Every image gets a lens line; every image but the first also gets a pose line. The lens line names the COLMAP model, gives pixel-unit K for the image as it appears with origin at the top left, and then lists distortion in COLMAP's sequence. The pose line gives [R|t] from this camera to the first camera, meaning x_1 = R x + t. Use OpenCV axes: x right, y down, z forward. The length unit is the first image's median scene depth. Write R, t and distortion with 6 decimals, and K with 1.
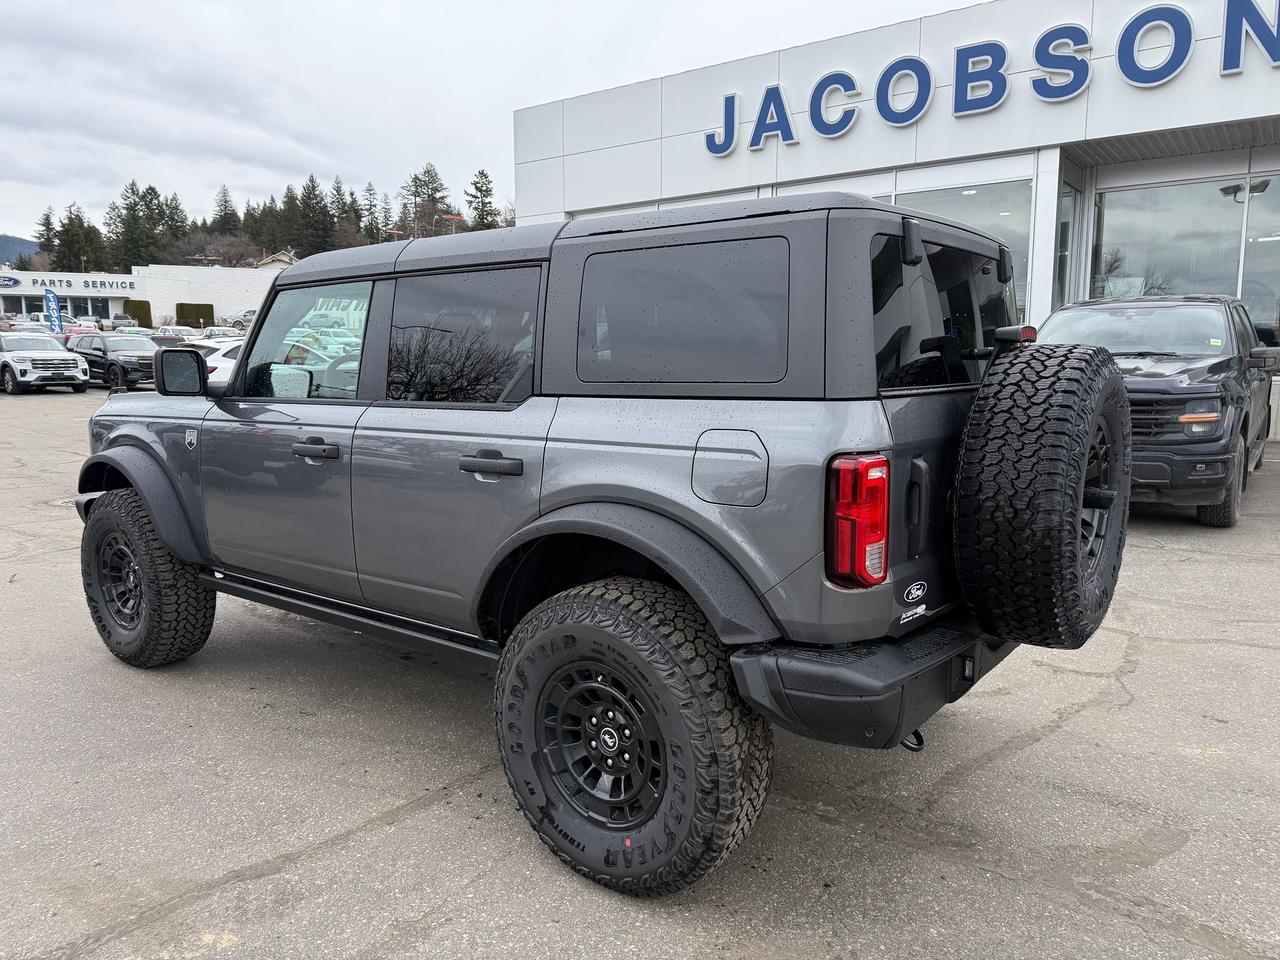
lens RADIAL K [[901.8, 0, 639.9], [0, 901.8, 485.4], [0, 0, 1]] dist [0.042272, -0.034849]
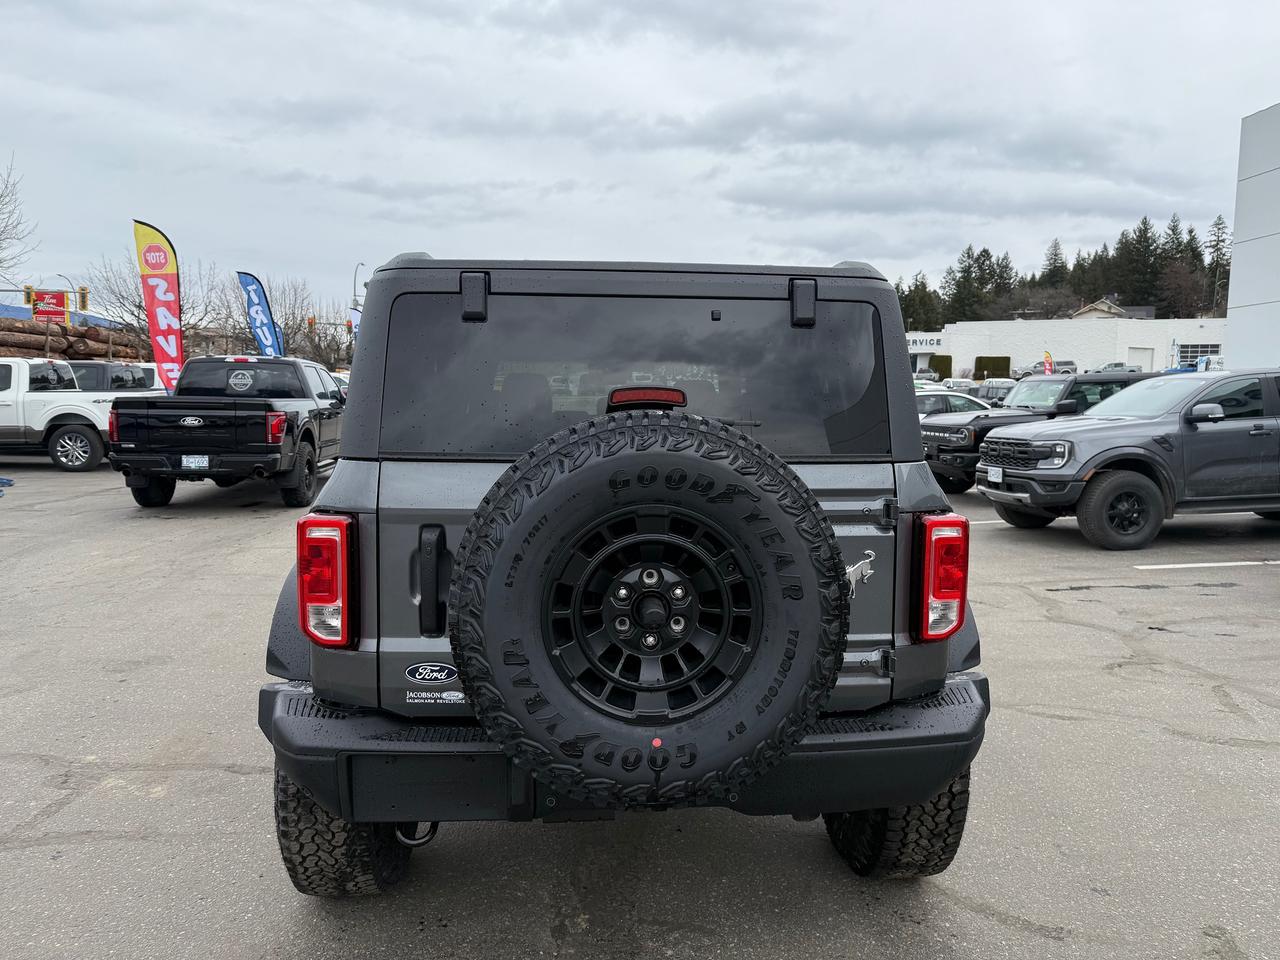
lens RADIAL K [[916.6, 0, 640.0], [0, 916.6, 480.0], [0, 0, 1]] dist [0.002891, -0.003343]
pose [[0.665554, 0.074643, -0.742608, 0.173138], [-0.120368, 0.992696, -0.008098, -0.014328], [0.736580, 0.094776, 0.669678, 0.079771]]
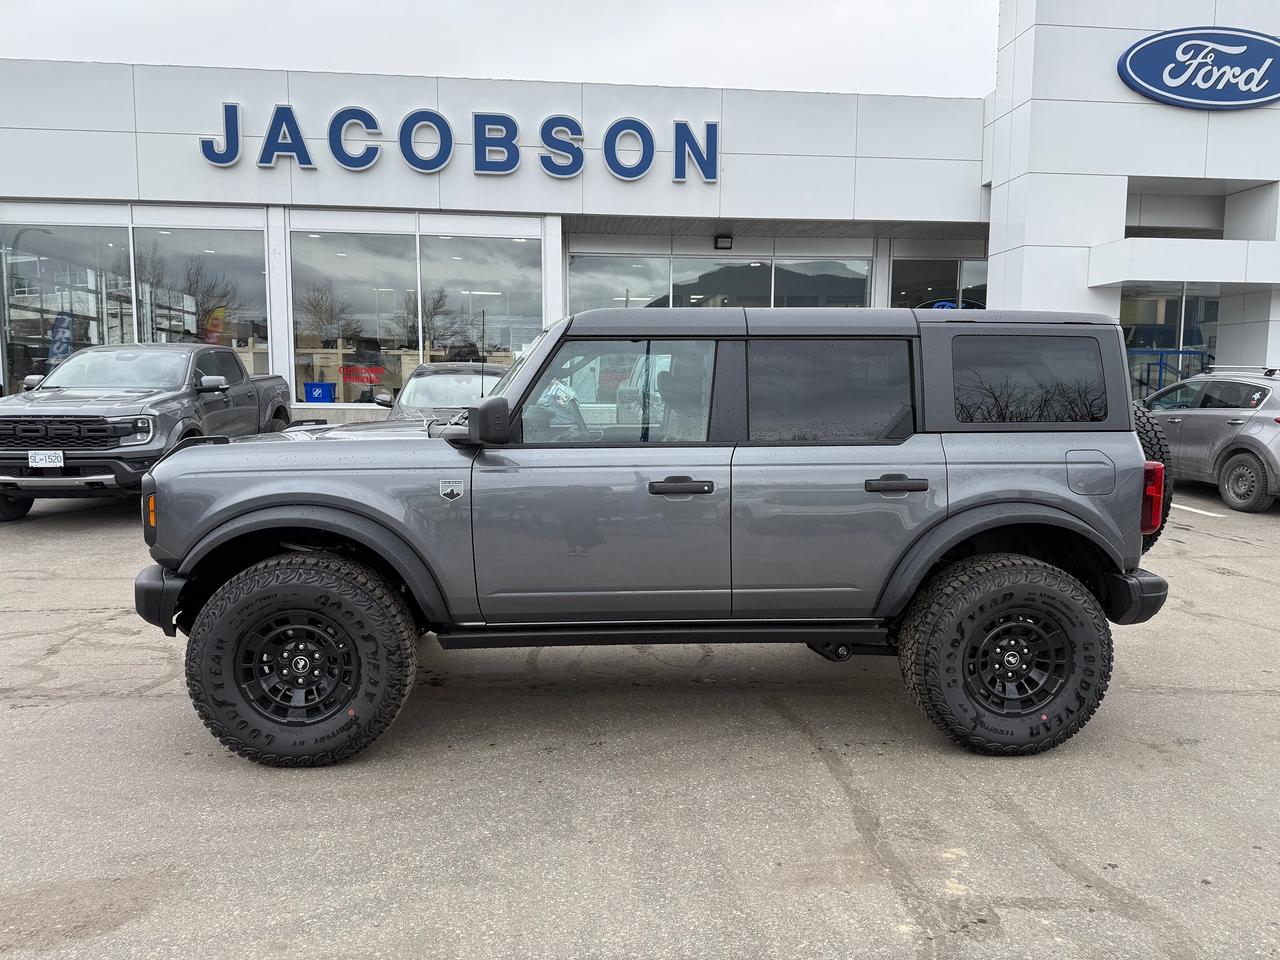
lens RADIAL K [[881.3, 0, 639.0], [0, 881.3, 520.0], [0, 0, 1]] dist [0.020225, -0.030363]
pose [[0.740040, -0.093670, 0.666008, -0.242408], [0.083038, 0.995403, 0.047730, -0.012048], [-0.667417, 0.019982, 0.744416, 0.052094]]
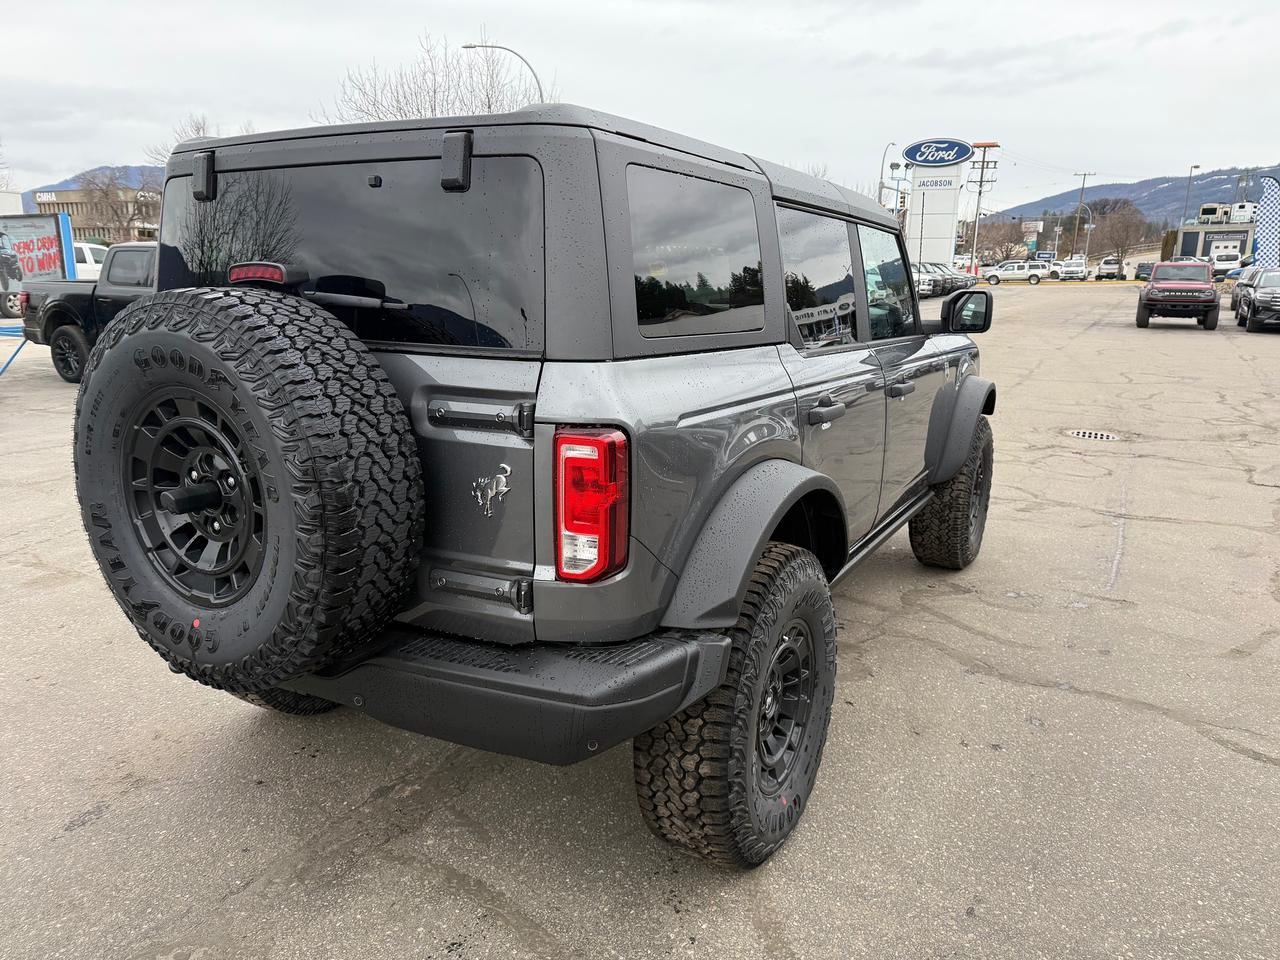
lens RADIAL K [[901.8, 0, 639.9], [0, 901.8, 485.4], [0, 0, 1]] dist [0.042272, -0.034849]
pose [[0.145769, 0.220395, -0.964457, 0.210488], [-0.155875, 0.967810, 0.197602, -0.032867], [0.976962, 0.121531, 0.175431, 0.204272]]
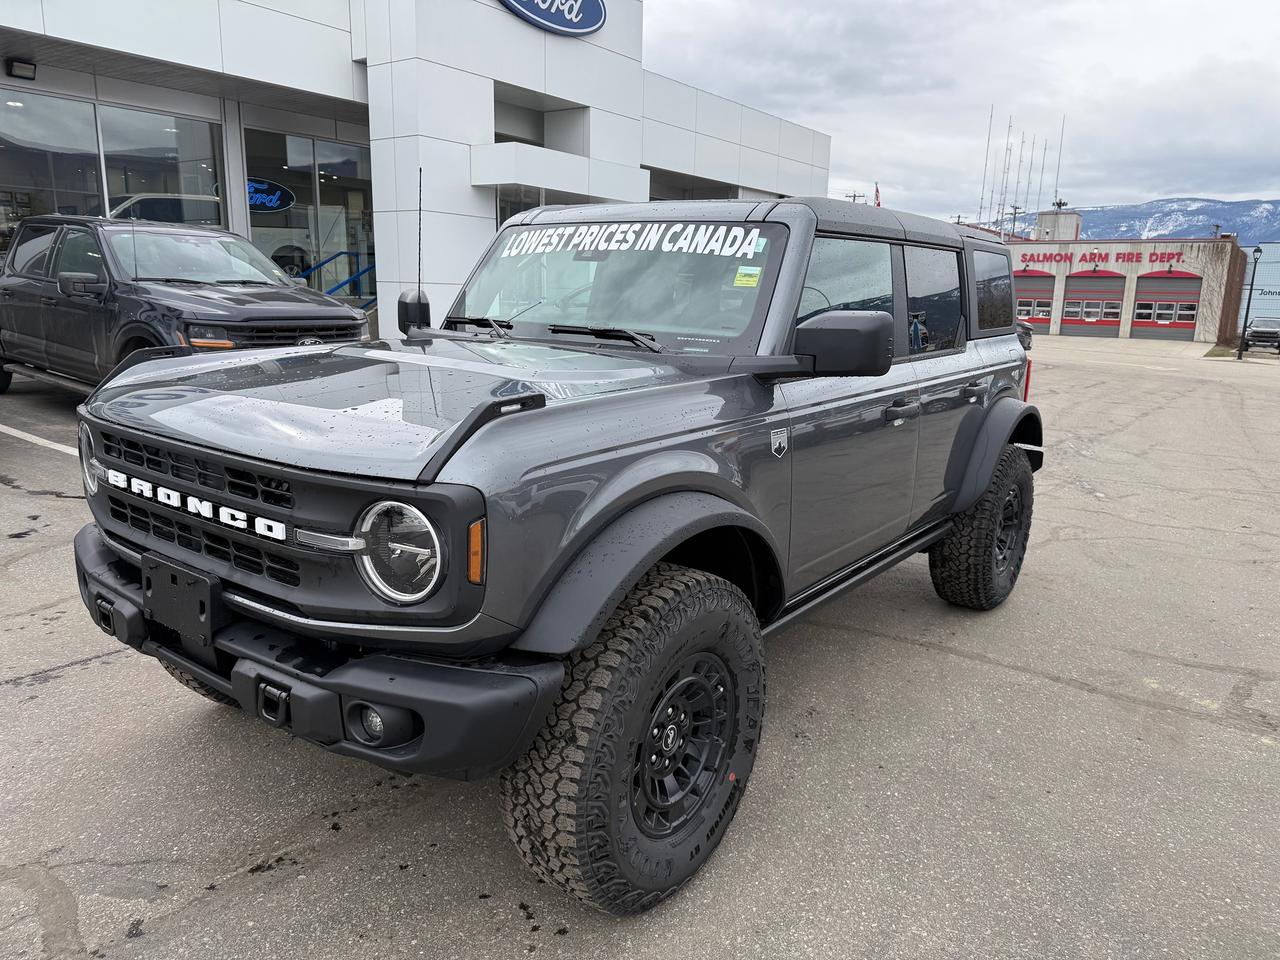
lens RADIAL K [[901.8, 0, 639.9], [0, 901.8, 485.4], [0, 0, 1]] dist [0.042272, -0.034849]
pose [[-0.022940, -0.212056, 0.976988, -0.297130], [0.110553, 0.970714, 0.213290, -0.045019], [-0.993606, 0.112901, 0.001175, 0.283194]]
